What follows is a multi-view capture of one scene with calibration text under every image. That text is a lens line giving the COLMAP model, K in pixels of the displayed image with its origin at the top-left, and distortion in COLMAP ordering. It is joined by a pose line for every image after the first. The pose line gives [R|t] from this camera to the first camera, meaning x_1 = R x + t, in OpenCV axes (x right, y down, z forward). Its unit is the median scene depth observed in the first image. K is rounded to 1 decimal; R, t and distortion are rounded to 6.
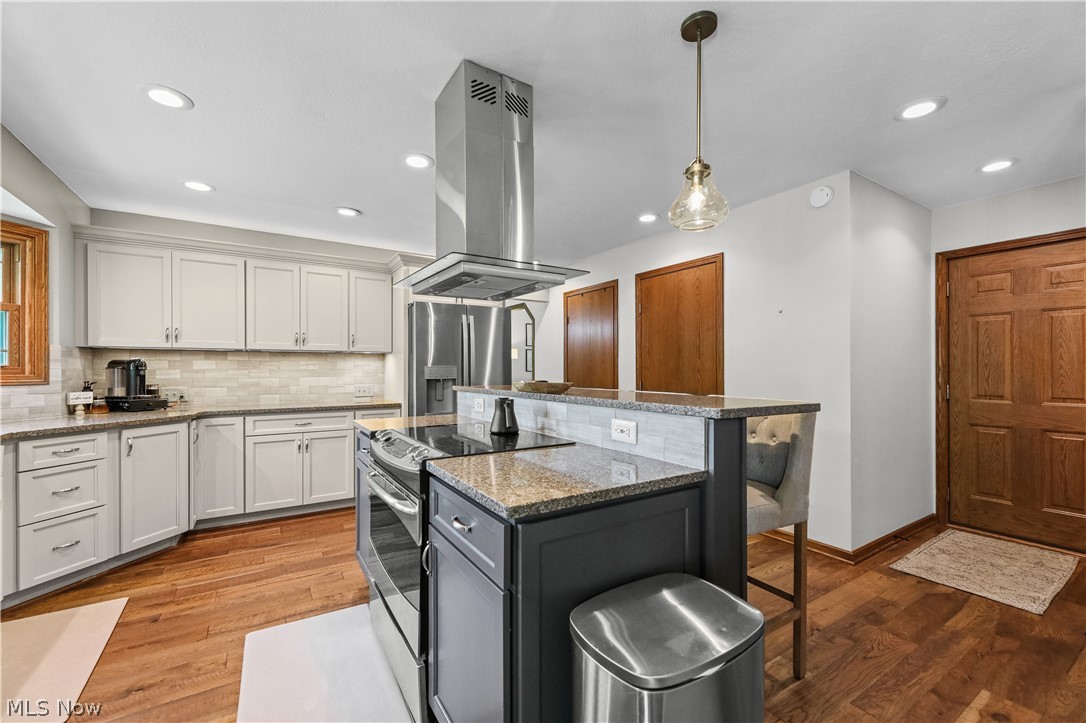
lens RADIAL K [[442.6, 0, 542.0], [0, 442.6, 369.9], [0, 0, 1]] dist [0.000341, -0.000012]
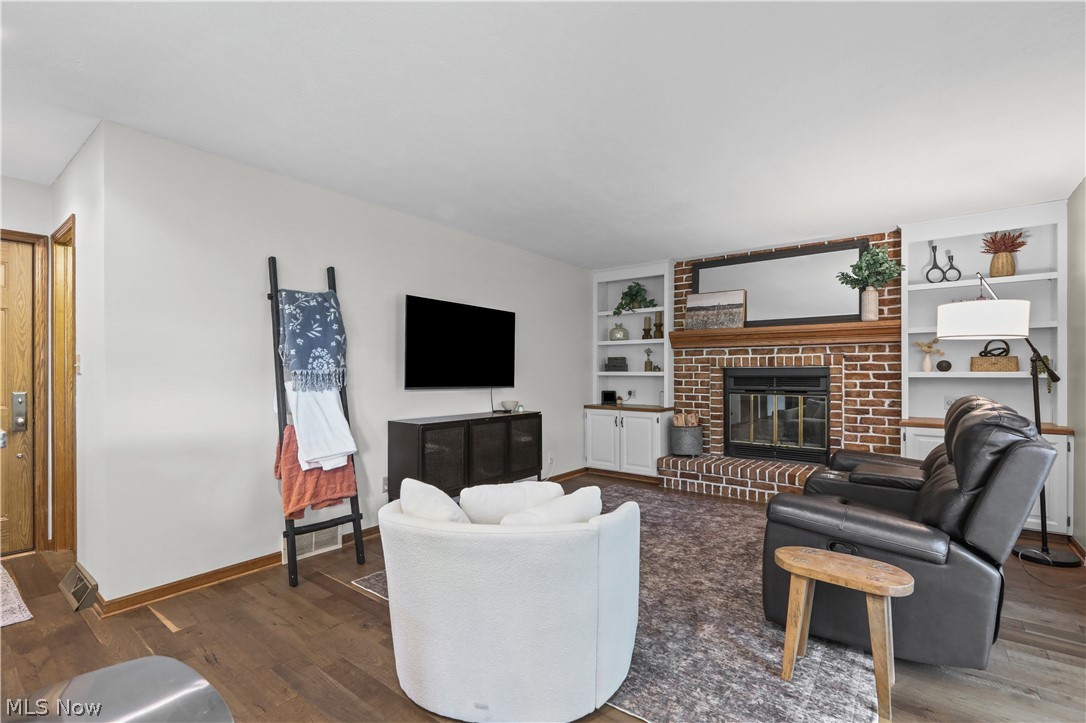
lens RADIAL K [[494.4, 0, 537.1], [0, 494.4, 366.2], [0, 0, 1]] dist [0.004611, -0.001887]
pose [[-0.356058, 0.012152, 0.934385, -0.255920], [0.000200, 0.999916, -0.012928, -0.000773], [-0.934464, -0.004416, -0.356031, 0.259332]]
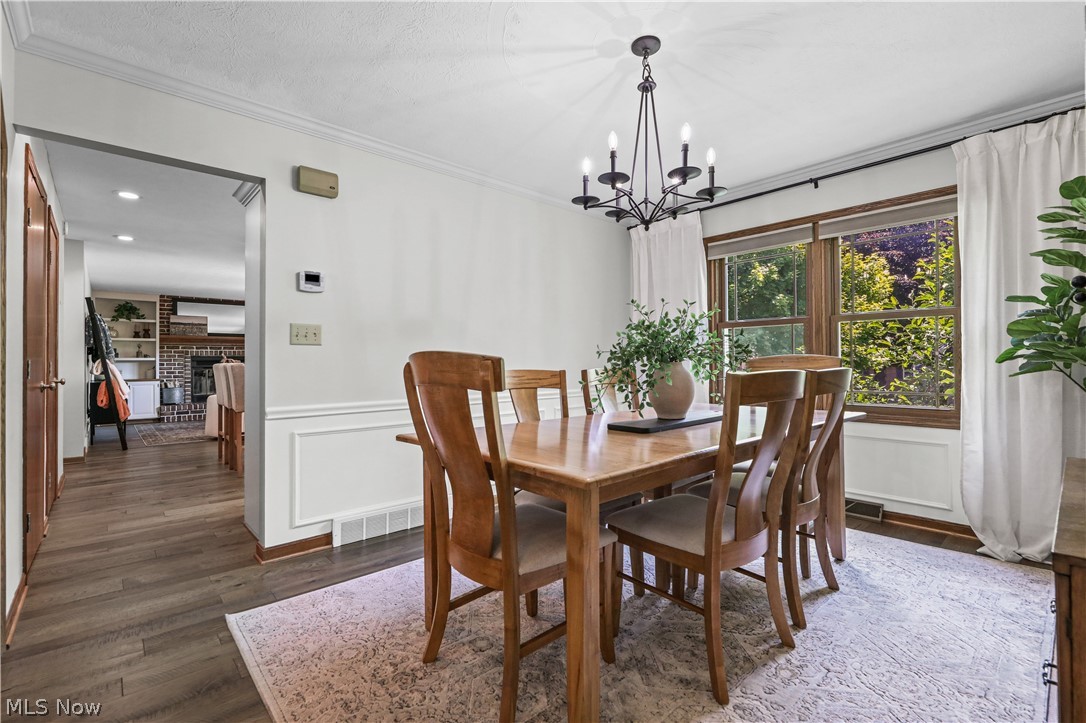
lens RADIAL K [[494.4, 0, 542.8], [0, 494.4, 350.9], [0, 0, 1]] dist [0.004611, -0.001887]
pose [[-0.980173, 0.003614, -0.198113, -0.484840], [0.008416, 0.999691, -0.023402, 0.041815], [0.197967, -0.024605, -0.979900, 2.531153]]
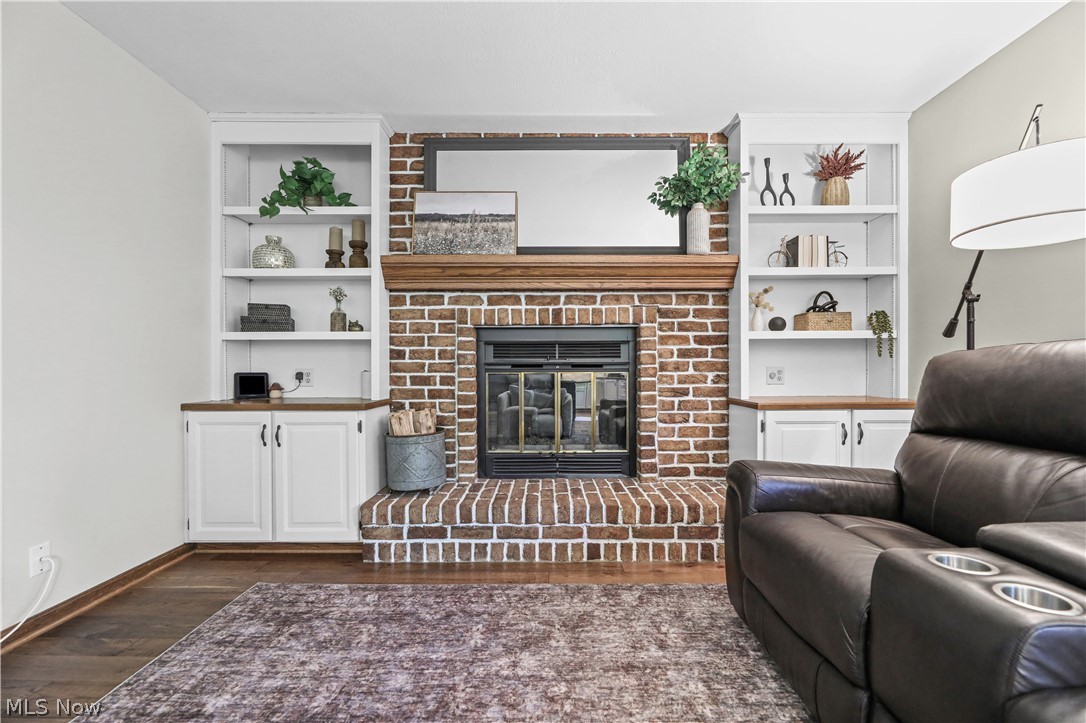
lens RADIAL K [[439.8, 0, 547.9], [0, 439.8, 373.9], [0, 0, 1]] dist [-0.001724, -0.000241]
pose [[-0.862302, -0.002060, 0.506390, 0.493078], [0.002998, 0.999953, 0.009173, 0.064189], [-0.506385, 0.009428, -0.862256, -0.226839]]
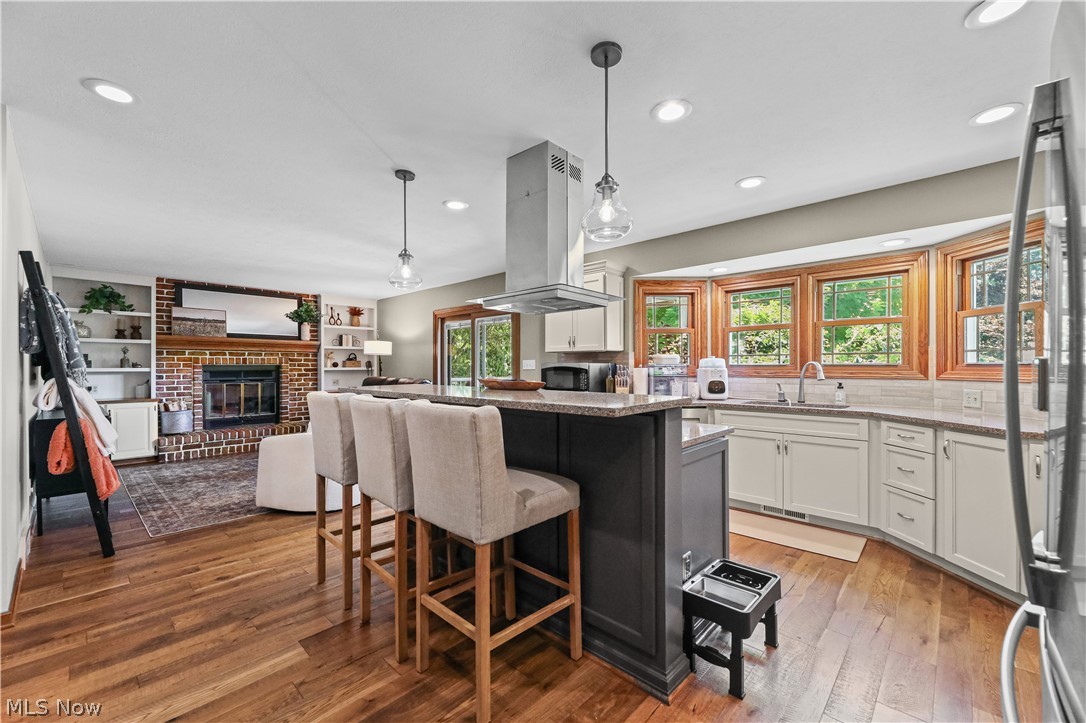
lens RADIAL K [[442.6, 0, 554.6], [0, 442.6, 361.6], [0, 0, 1]] dist [0.000341, -0.000012]
pose [[-0.954546, -0.000707, -0.298061, 0.130076], [0.002890, 0.999928, -0.011626, -0.003997], [0.298048, -0.011959, -0.954476, 1.445108]]
